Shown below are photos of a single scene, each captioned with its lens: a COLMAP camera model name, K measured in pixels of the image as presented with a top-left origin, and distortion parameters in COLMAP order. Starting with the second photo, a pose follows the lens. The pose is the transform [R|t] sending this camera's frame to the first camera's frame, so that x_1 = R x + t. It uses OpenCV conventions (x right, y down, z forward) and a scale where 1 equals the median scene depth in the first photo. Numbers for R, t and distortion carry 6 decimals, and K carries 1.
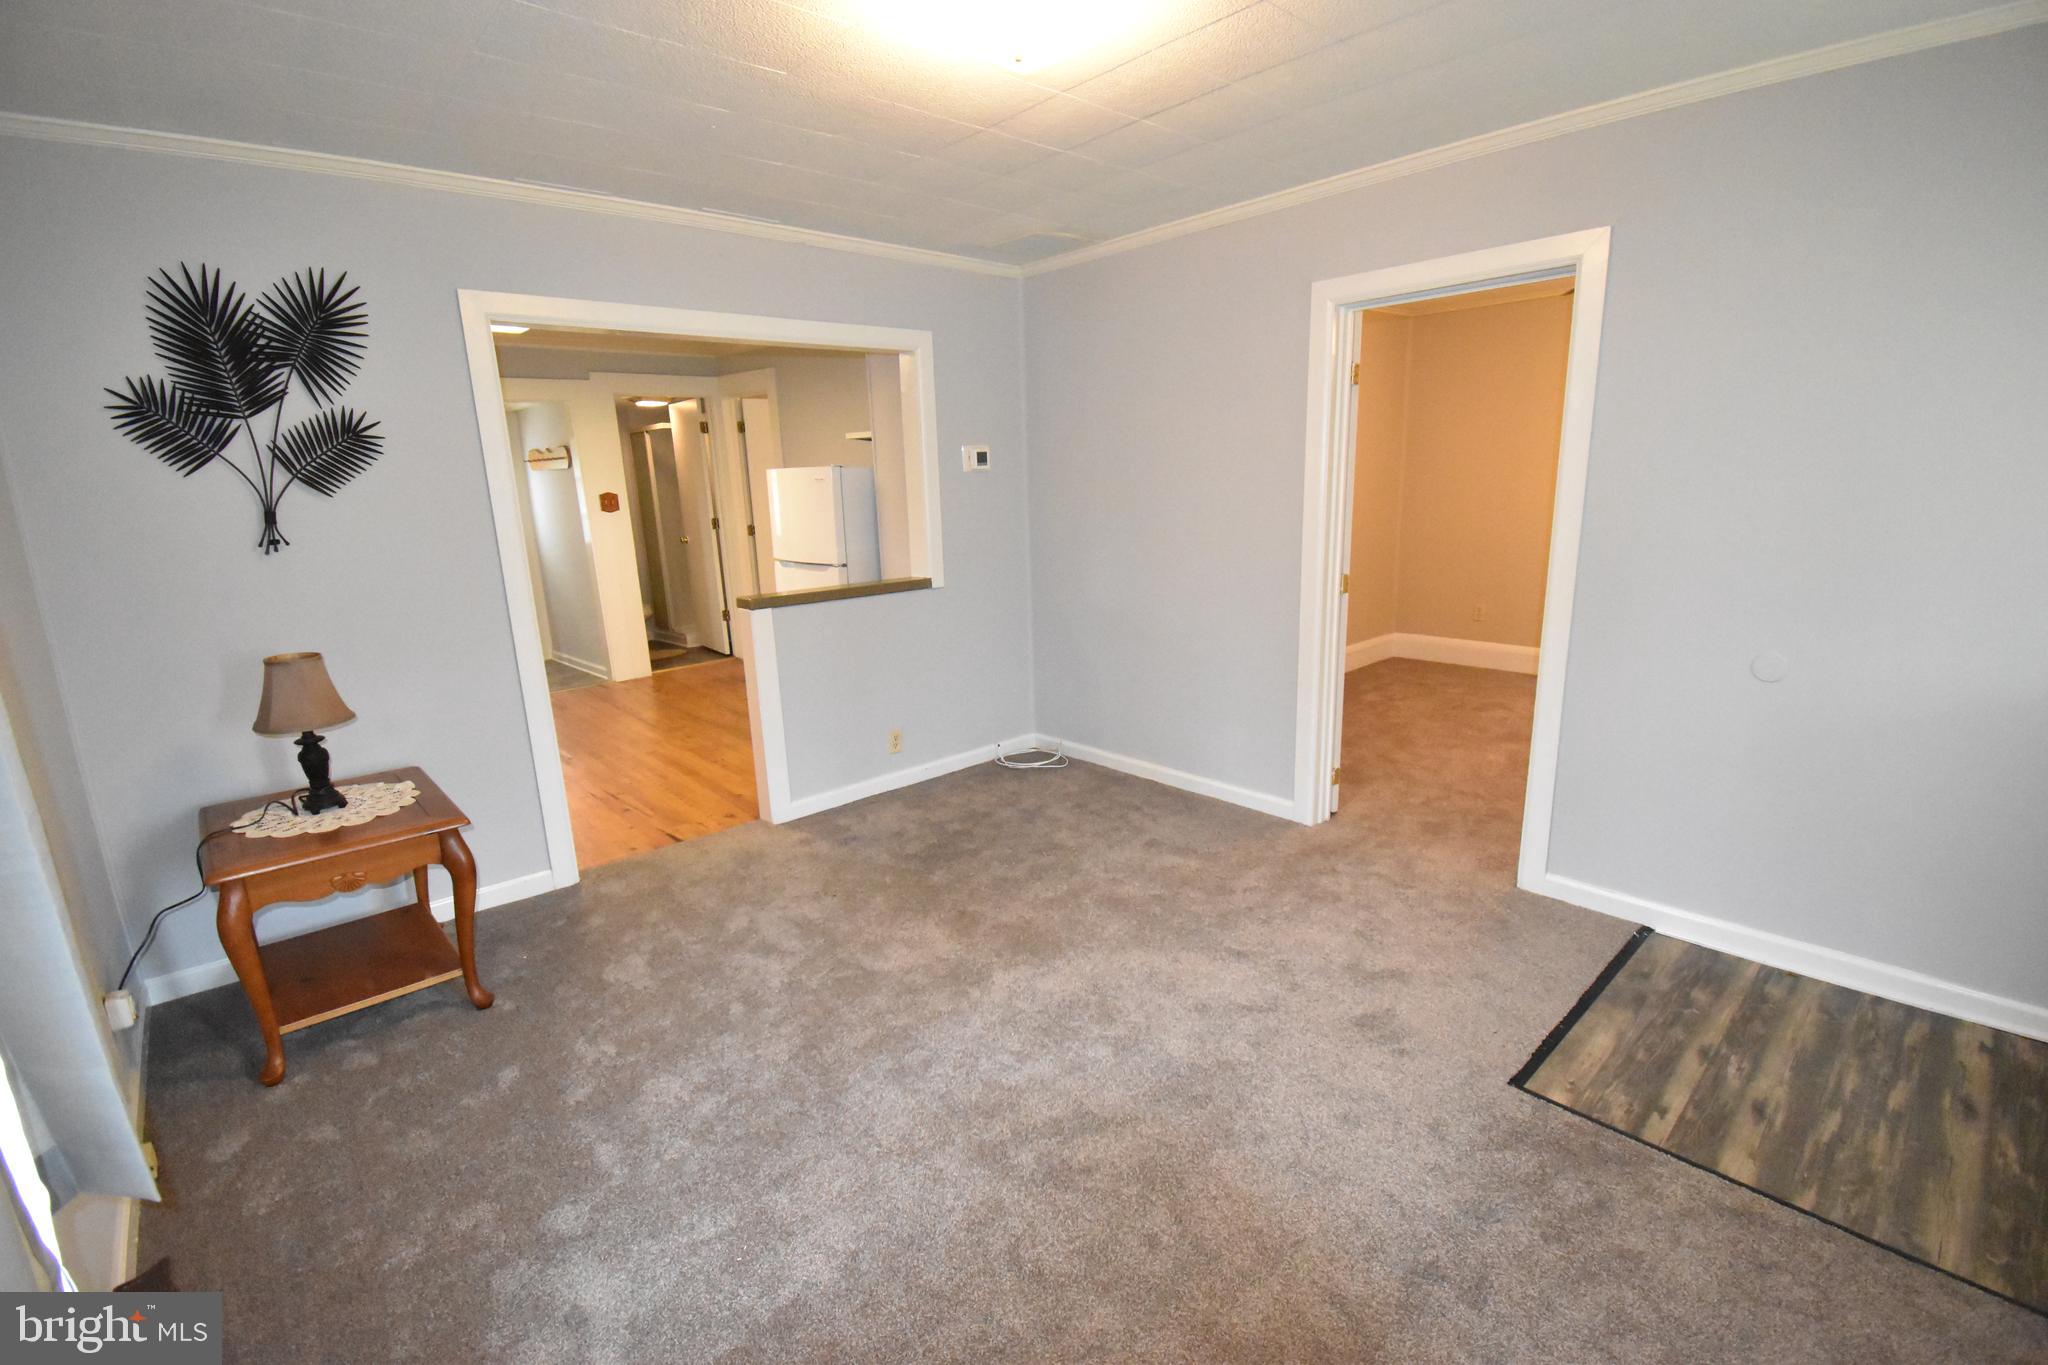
lens RADIAL K [[901.8, 0, 1028.9], [0, 901.8, 681.3], [0, 0, 1]] dist [0.016254, -0.025633]
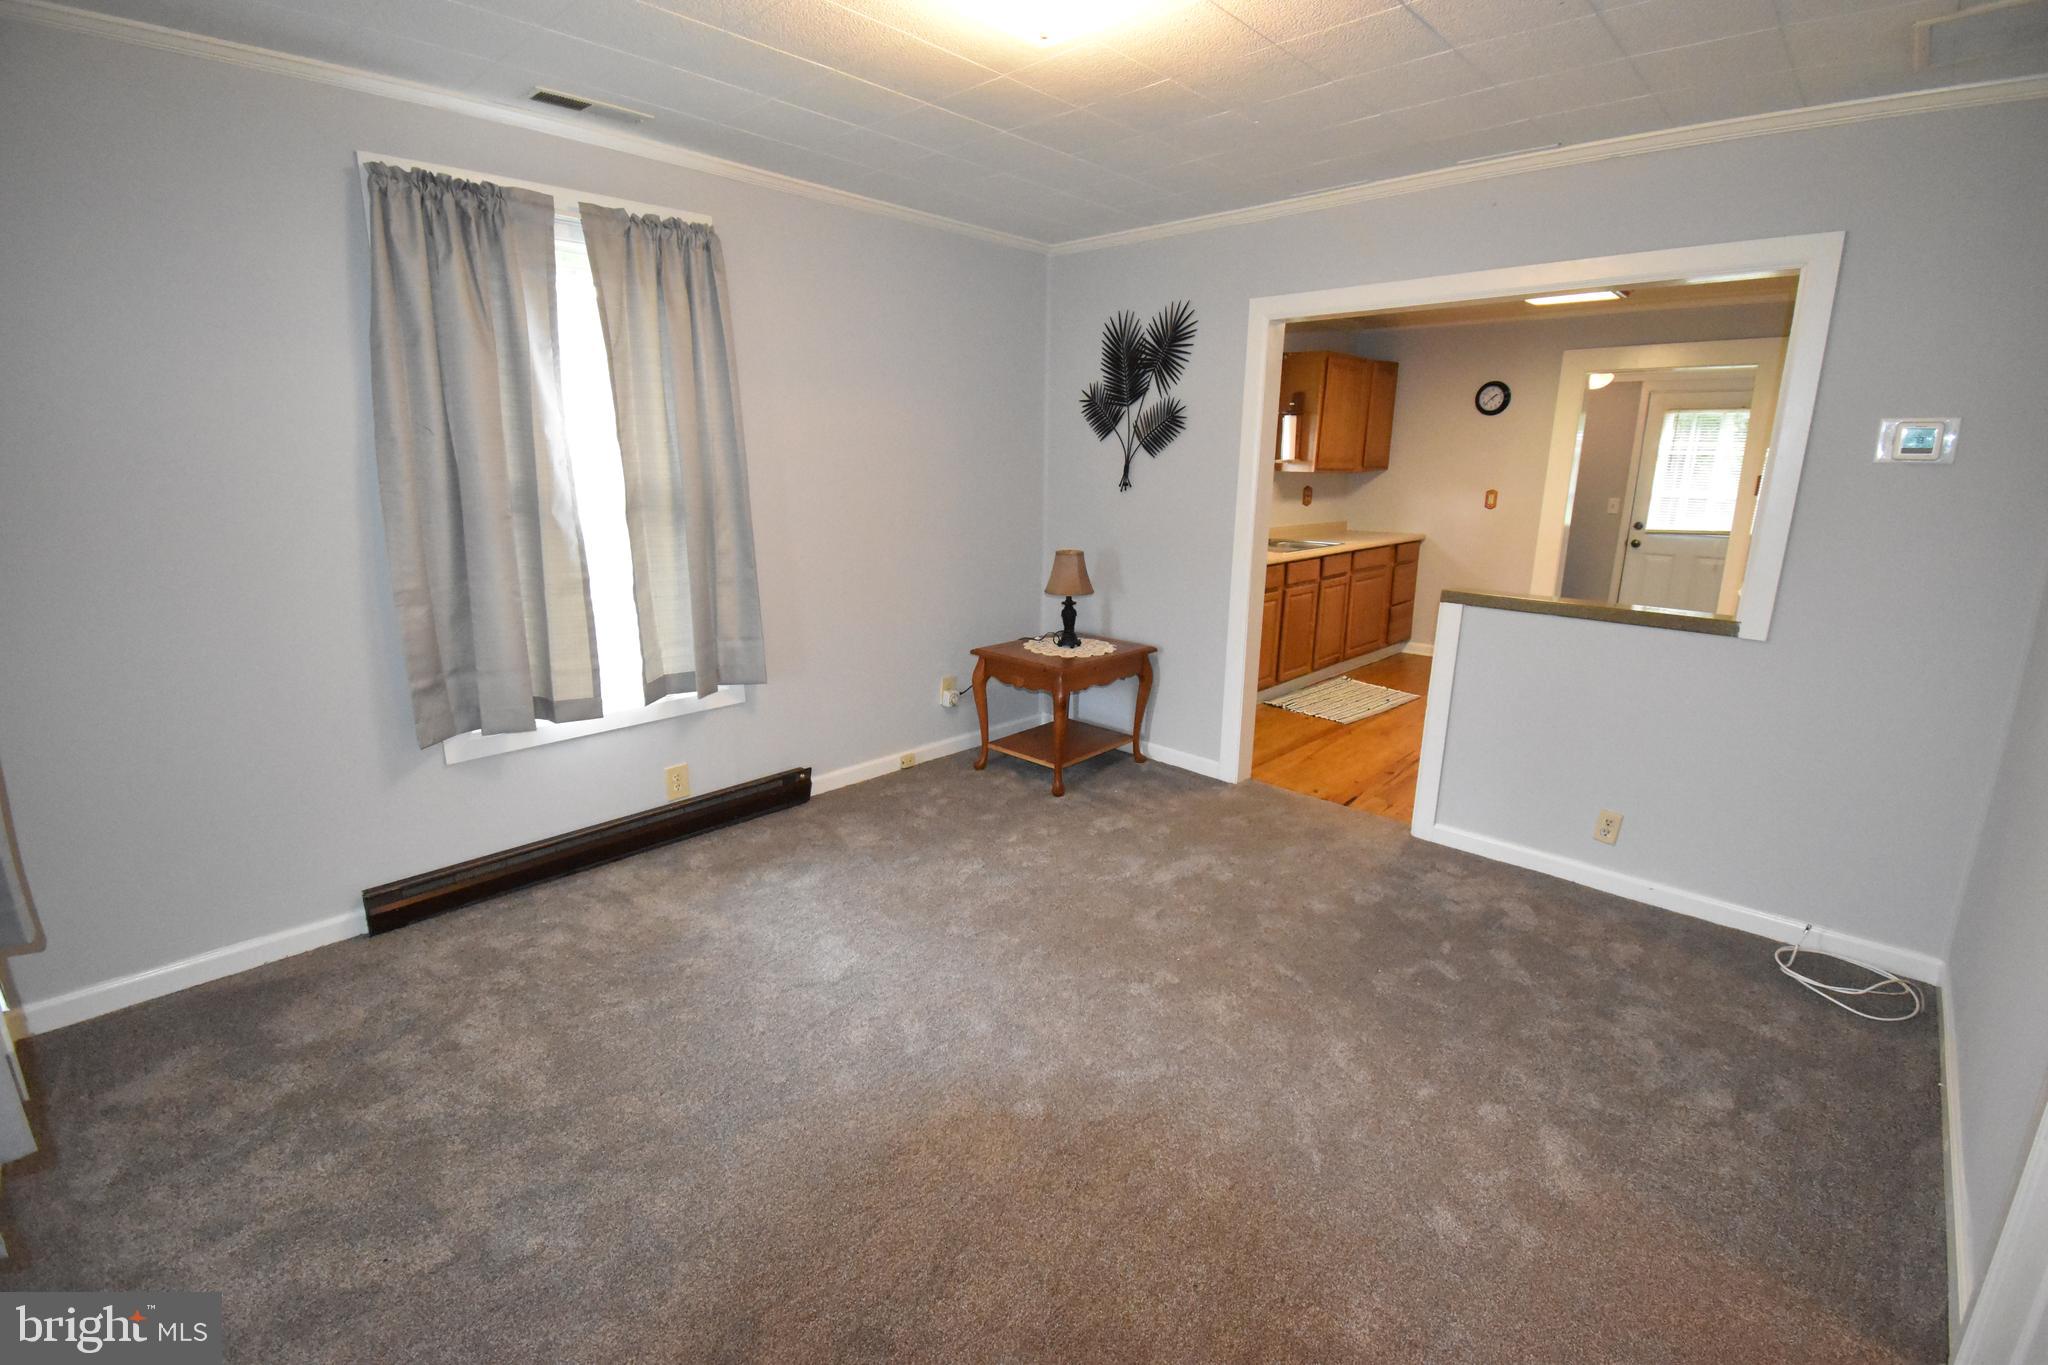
lens RADIAL K [[901.8, 0, 1028.9], [0, 901.8, 681.3], [0, 0, 1]] dist [0.016254, -0.025633]
pose [[0.076993, 0.272664, -0.959024, 0.797640], [-0.239773, 0.938714, 0.247640, -0.185412], [0.967771, 0.210881, 0.137652, 0.699565]]
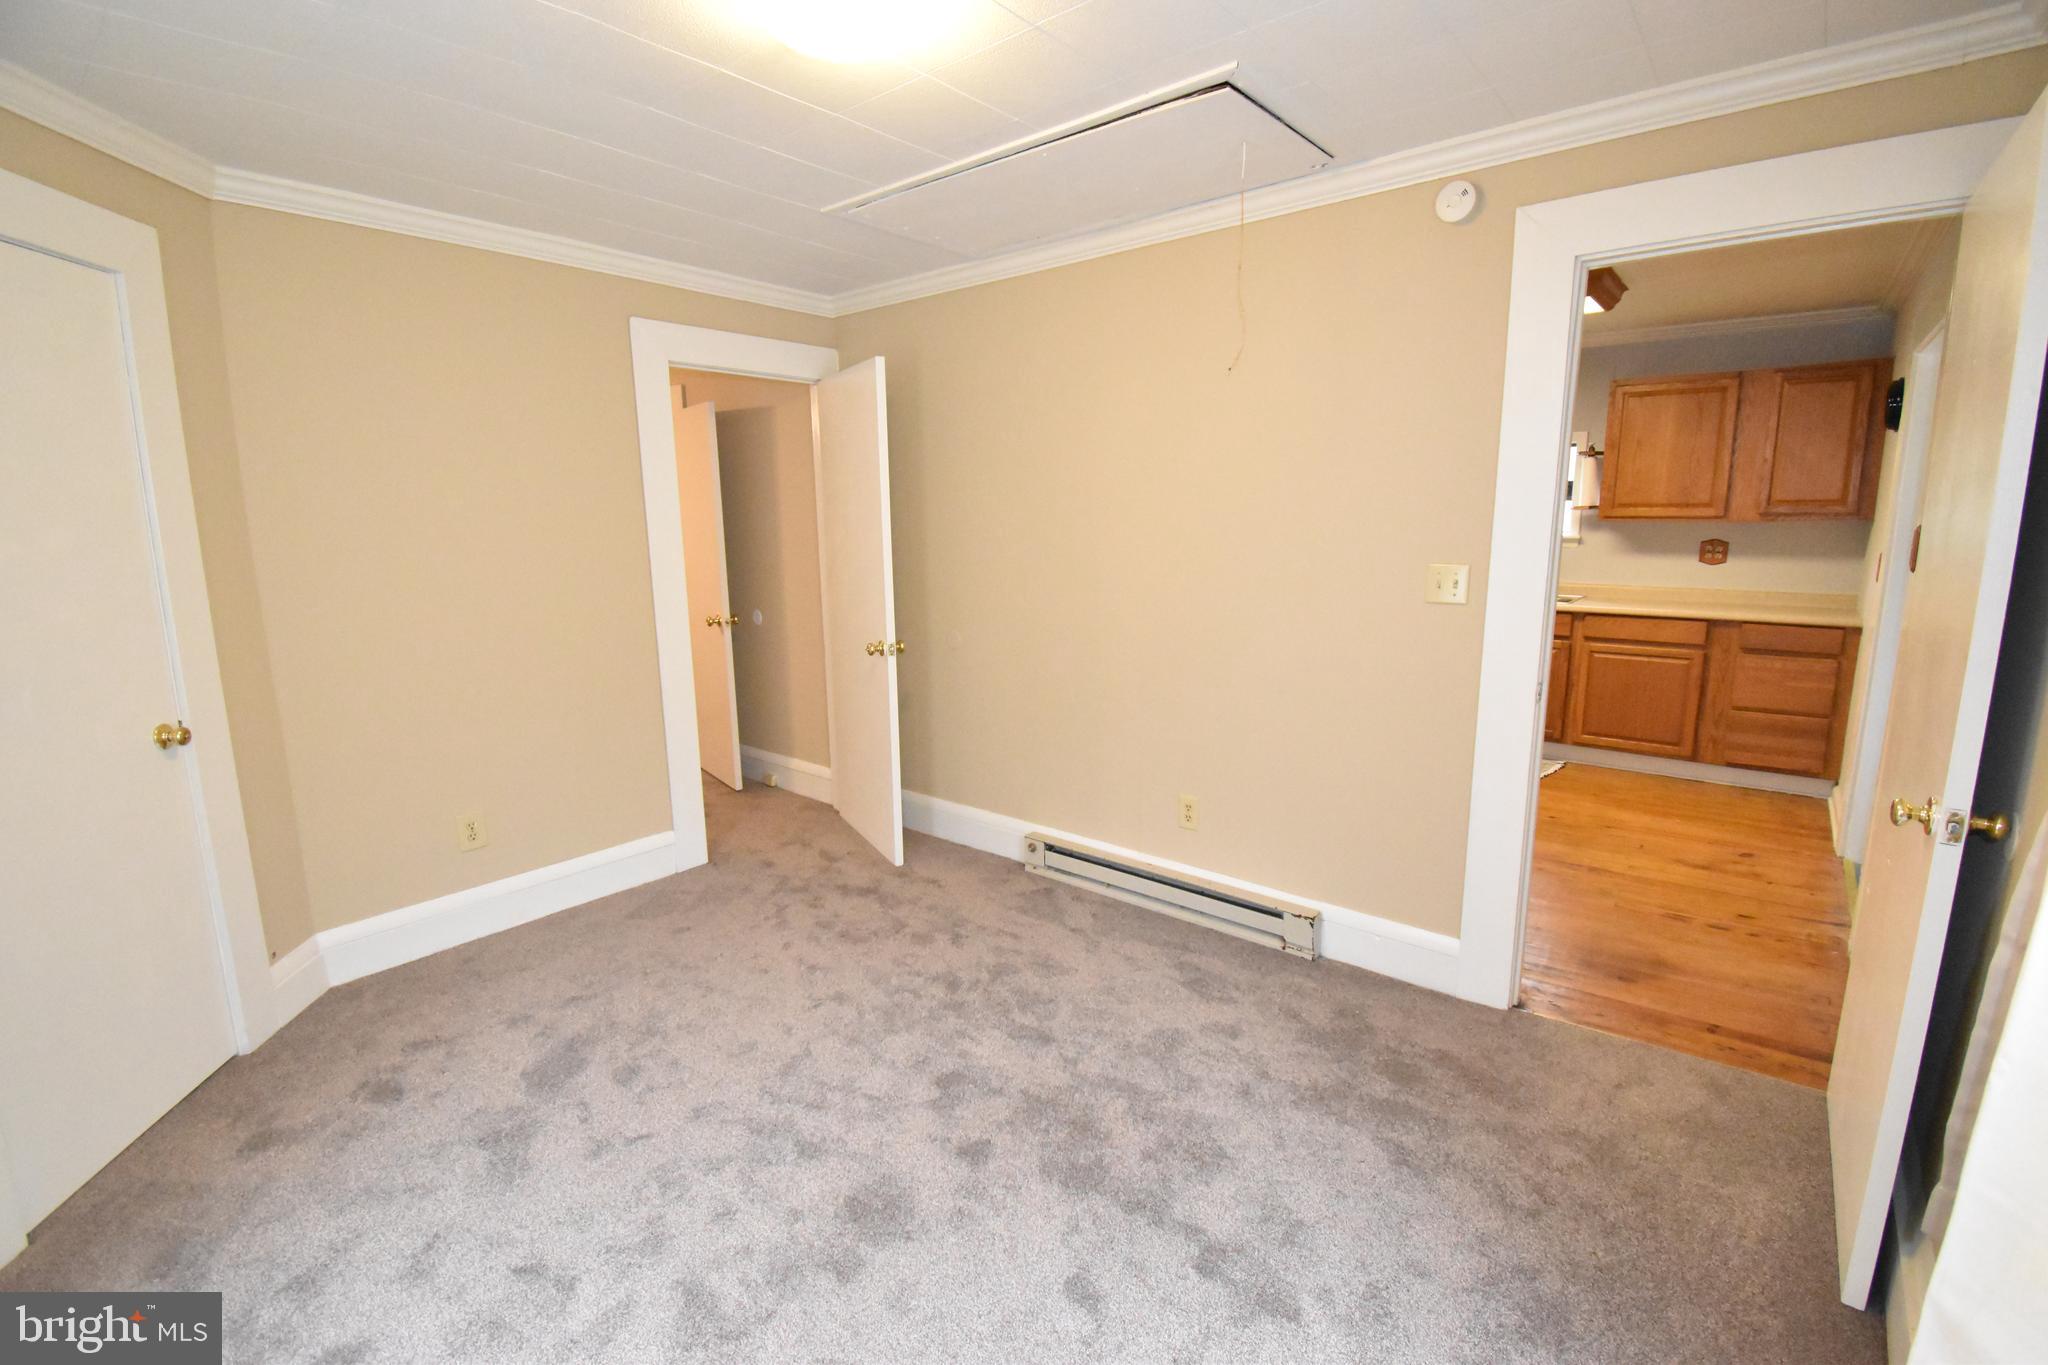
lens RADIAL K [[901.8, 0, 1028.9], [0, 901.8, 681.3], [0, 0, 1]] dist [0.016254, -0.025633]
pose [[-0.988575, 0.069113, -0.133950, 0.005223], [0.008394, 0.912545, 0.408889, -0.794606], [0.150495, 0.403094, -0.902700, 3.378954]]
